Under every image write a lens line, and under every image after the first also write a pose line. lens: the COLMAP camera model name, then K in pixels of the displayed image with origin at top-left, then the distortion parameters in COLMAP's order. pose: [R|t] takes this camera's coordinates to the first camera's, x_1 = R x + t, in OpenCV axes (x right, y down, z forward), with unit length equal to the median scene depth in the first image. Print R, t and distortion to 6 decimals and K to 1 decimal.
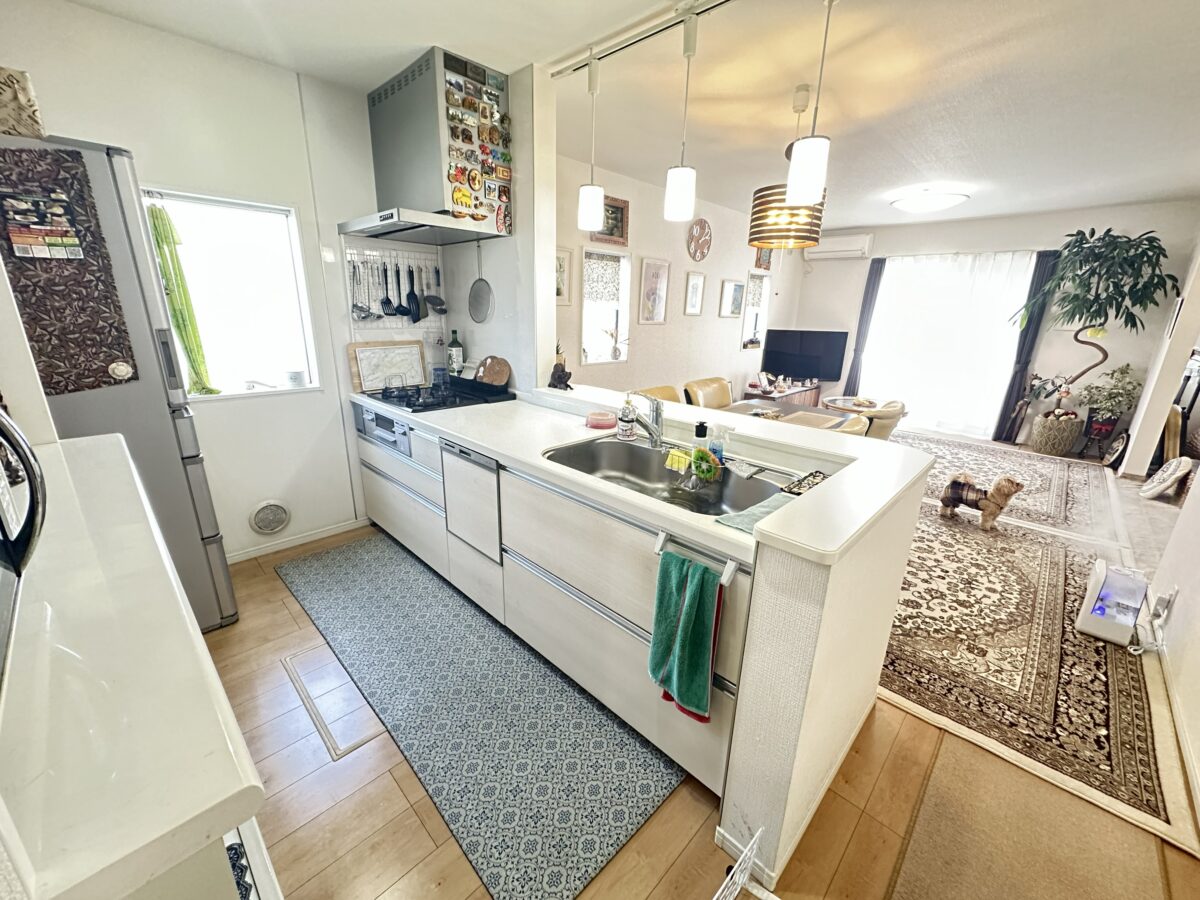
lens RADIAL K [[476.7, 0, 599.1], [0, 476.7, 449.9], [0, 0, 1]] dist [-0.002739, 0.000811]
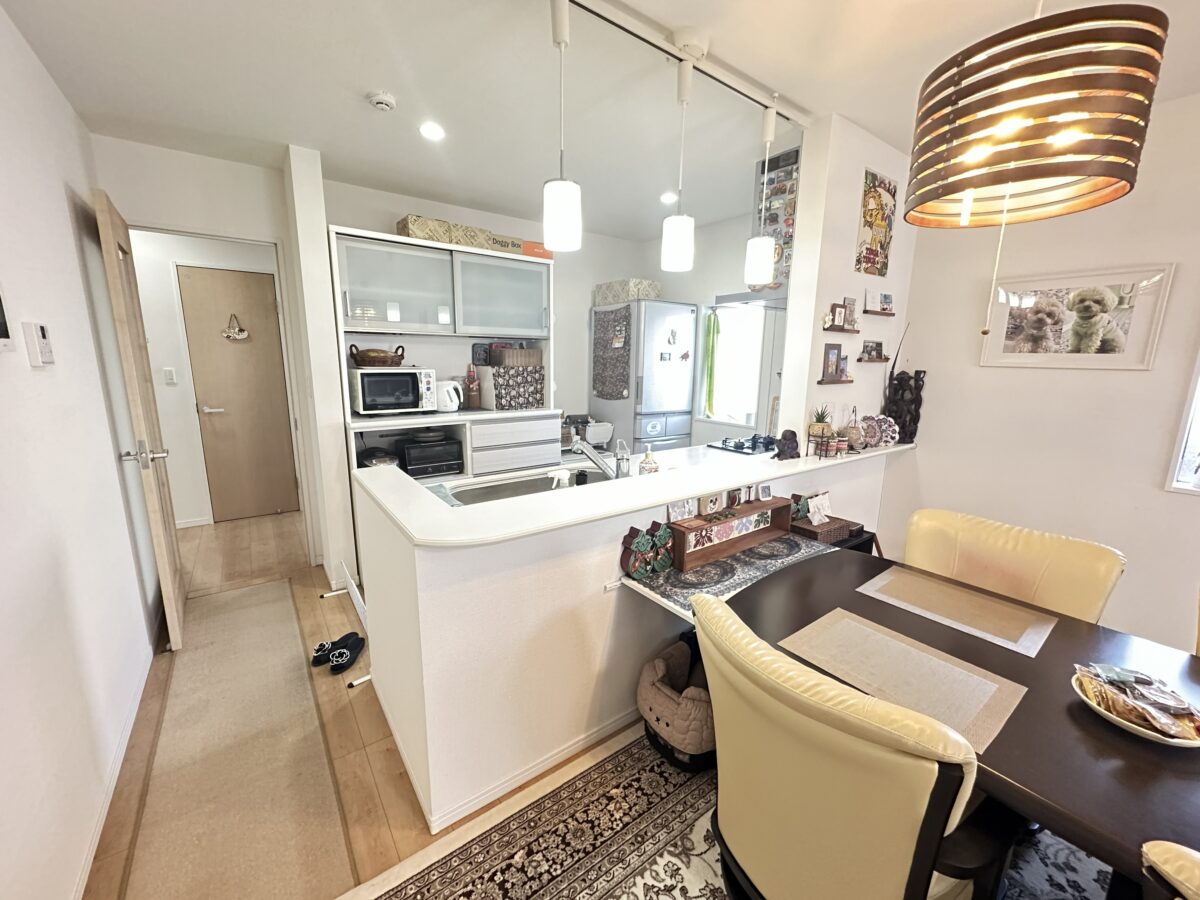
lens RADIAL K [[476.7, 0, 599.1], [0, 476.7, 449.9], [0, 0, 1]] dist [-0.002739, 0.000811]
pose [[-0.161719, 0.164133, -0.973092, 0.838064], [-0.299339, 0.931454, 0.206858, -0.227901], [0.940342, 0.324737, -0.101503, 0.785854]]
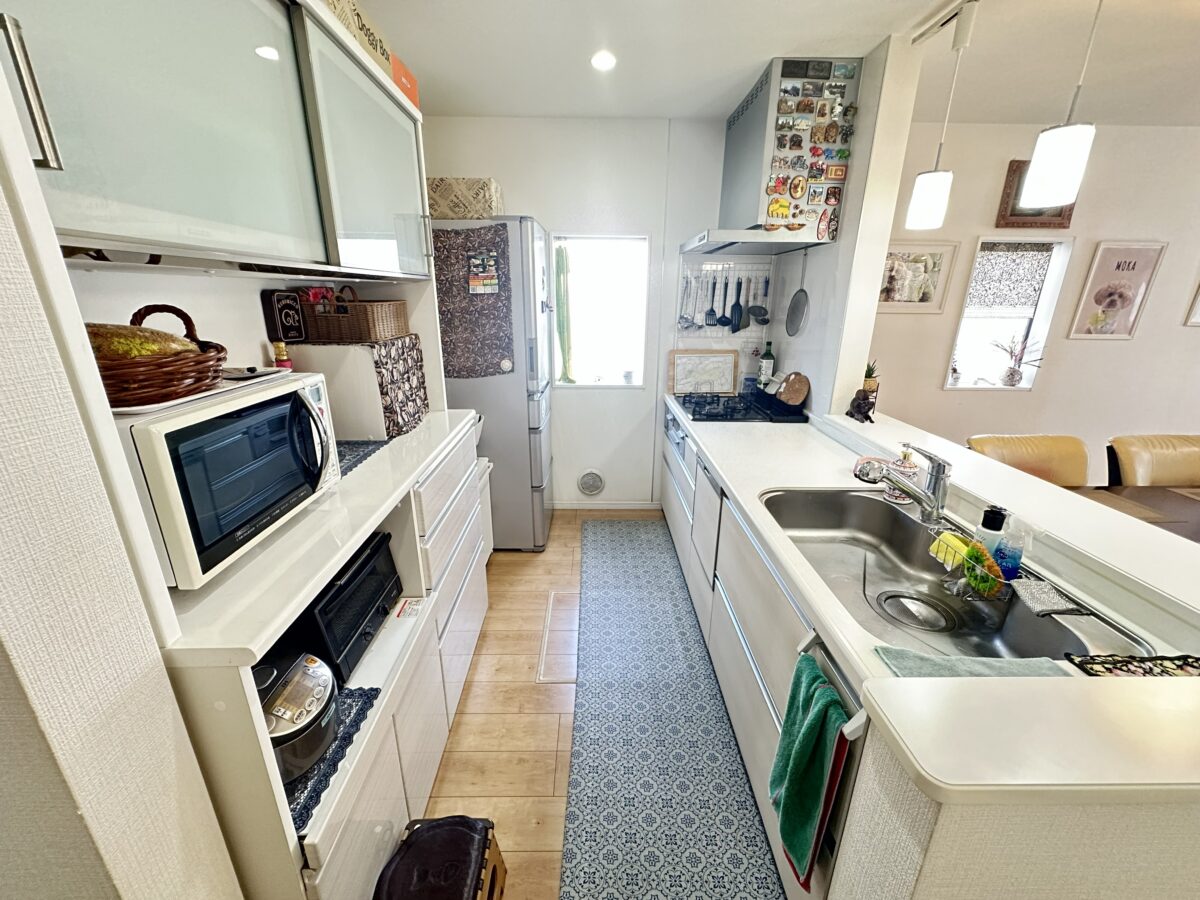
lens RADIAL K [[476.7, 0, 599.1], [0, 476.7, 449.9], [0, 0, 1]] dist [-0.002739, 0.000811]
pose [[0.707311, 0.201150, -0.677680, 0.180196], [-0.193884, 0.977100, 0.087663, -0.061736], [0.679794, 0.069387, 0.730113, 0.078082]]
